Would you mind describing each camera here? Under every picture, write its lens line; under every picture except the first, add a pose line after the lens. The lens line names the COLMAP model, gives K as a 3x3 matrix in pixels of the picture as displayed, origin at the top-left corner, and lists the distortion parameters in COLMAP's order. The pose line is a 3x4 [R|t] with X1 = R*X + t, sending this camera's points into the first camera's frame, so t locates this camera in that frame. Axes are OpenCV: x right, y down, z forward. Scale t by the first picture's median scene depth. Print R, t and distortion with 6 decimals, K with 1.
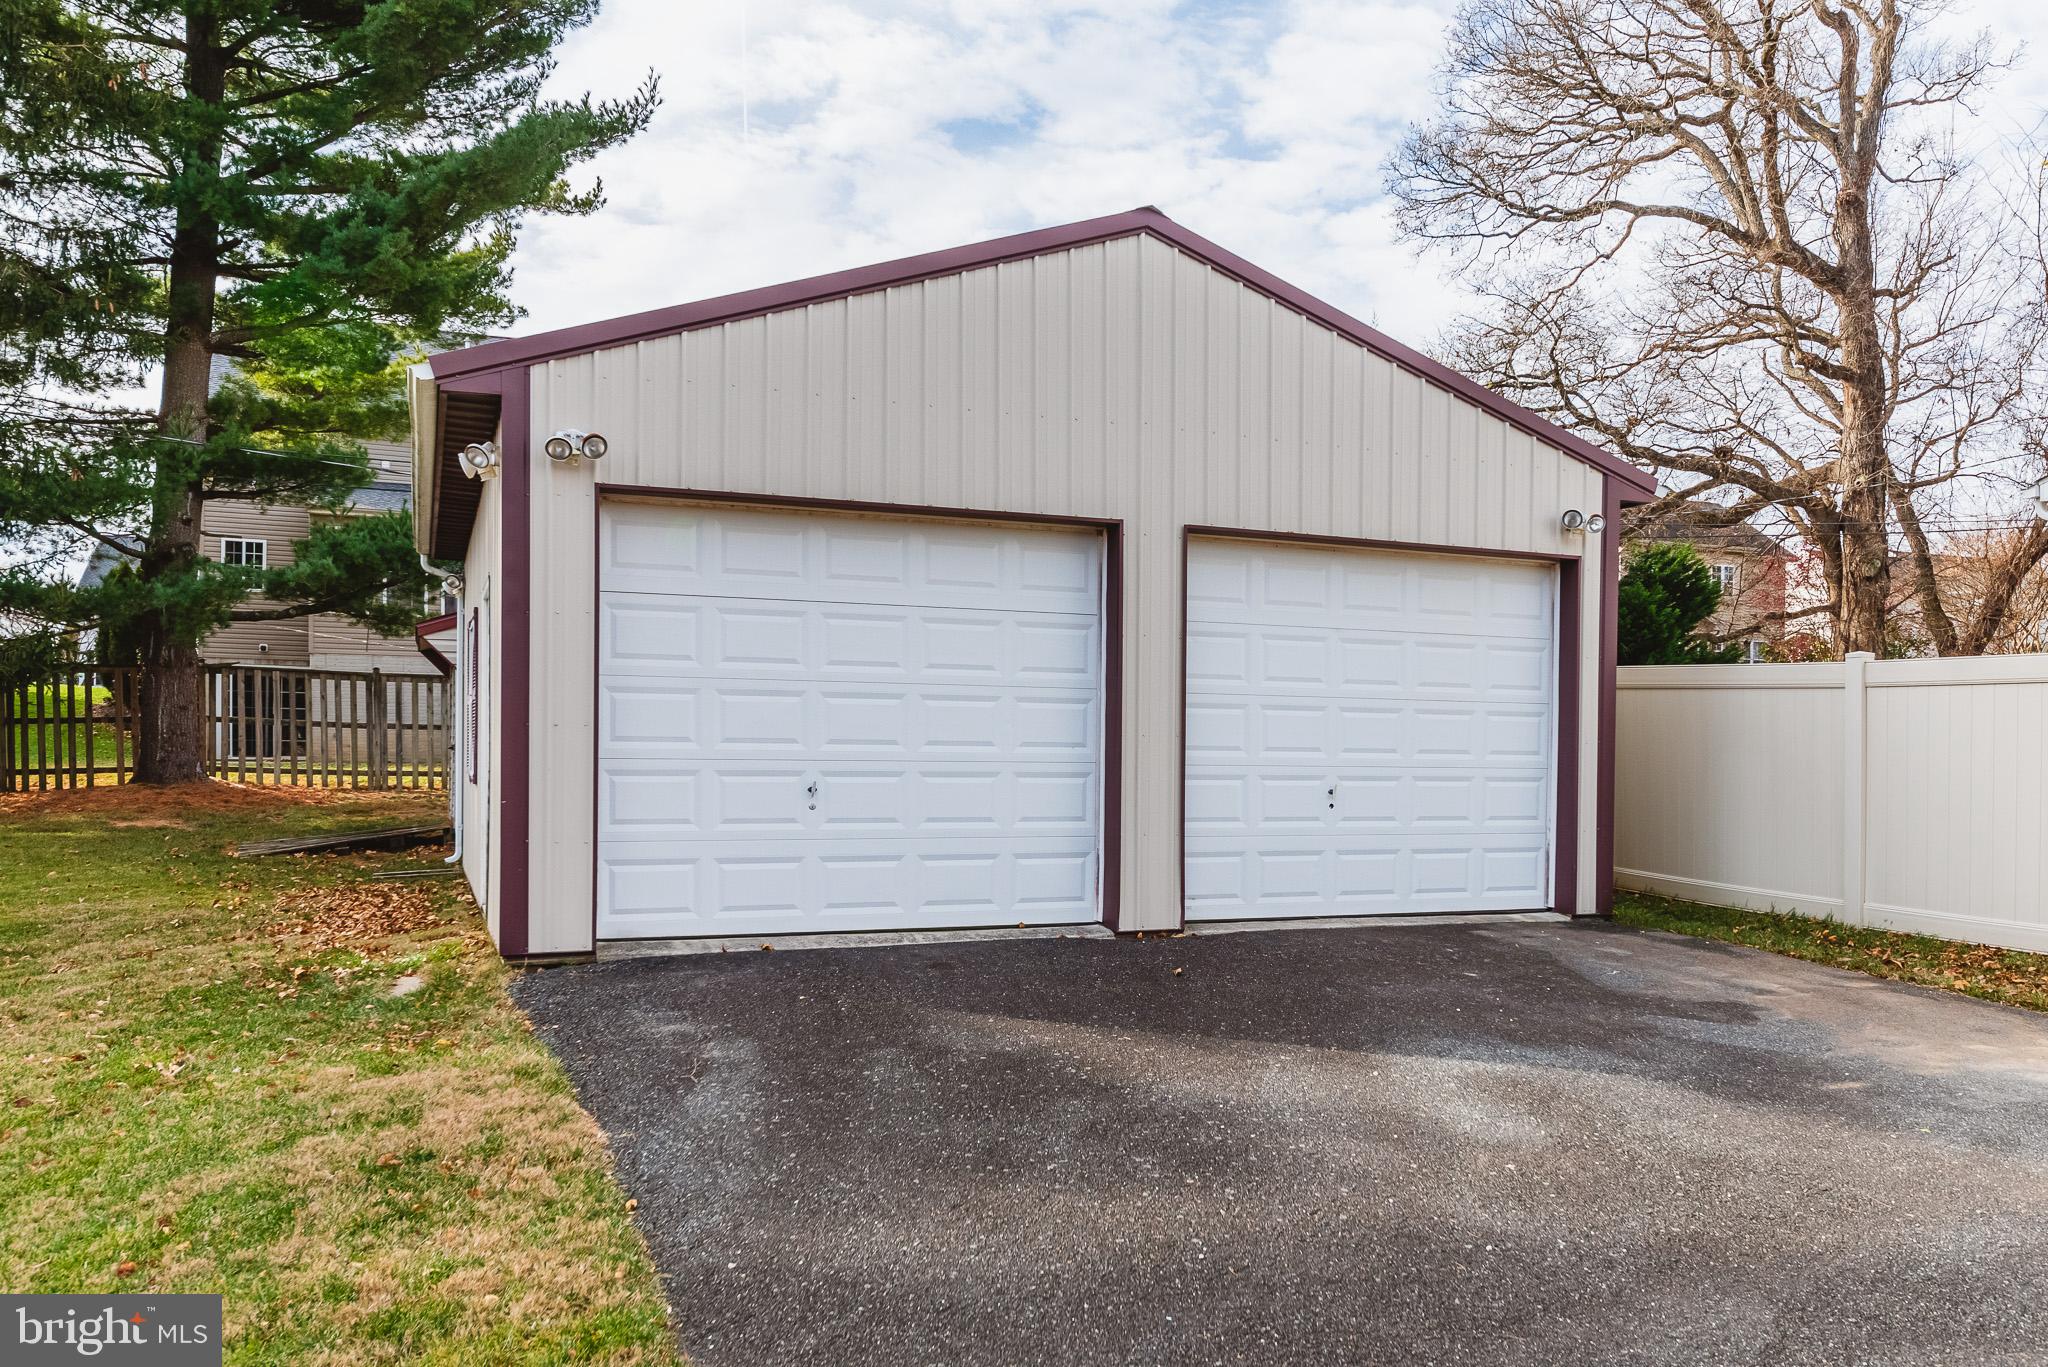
lens RADIAL K [[1547.0, 0, 1033.7], [0, 1547.0, 718.7], [0, 0, 1]] dist [-0.005016, -0.001345]
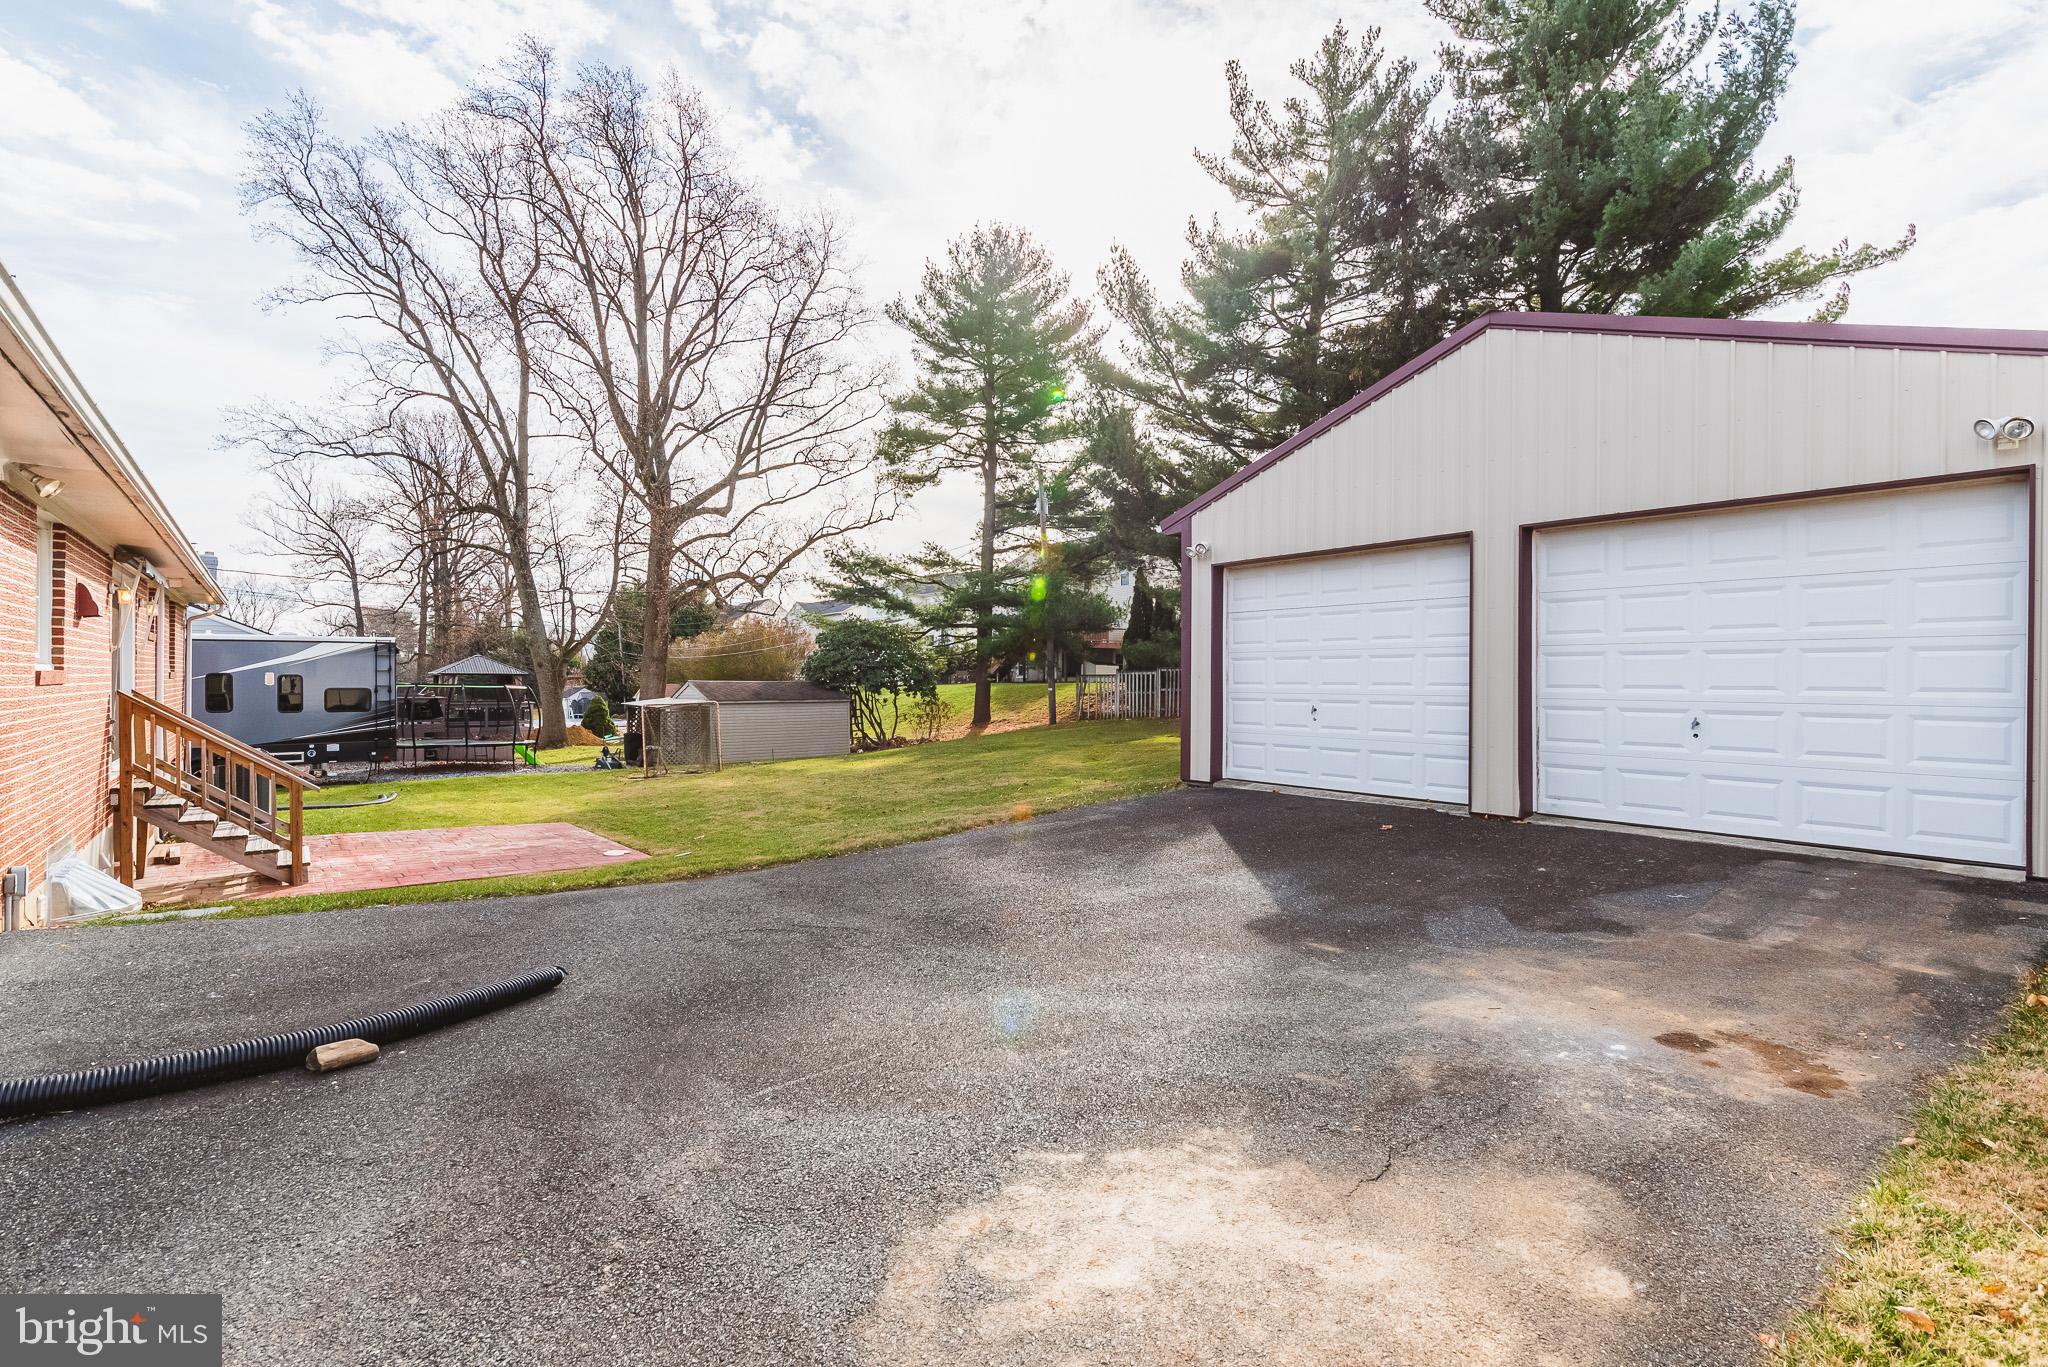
lens RADIAL K [[1016.8, 0, 1024.0], [0, 1016.8, 683.5], [0, 0, 1]] dist [-0.002259, -0.000481]
pose [[0.234131, -0.010552, -0.972148, 0.813886], [0.009106, 0.999921, -0.008660, 0.019230], [0.972162, -0.006825, 0.234209, 0.328606]]
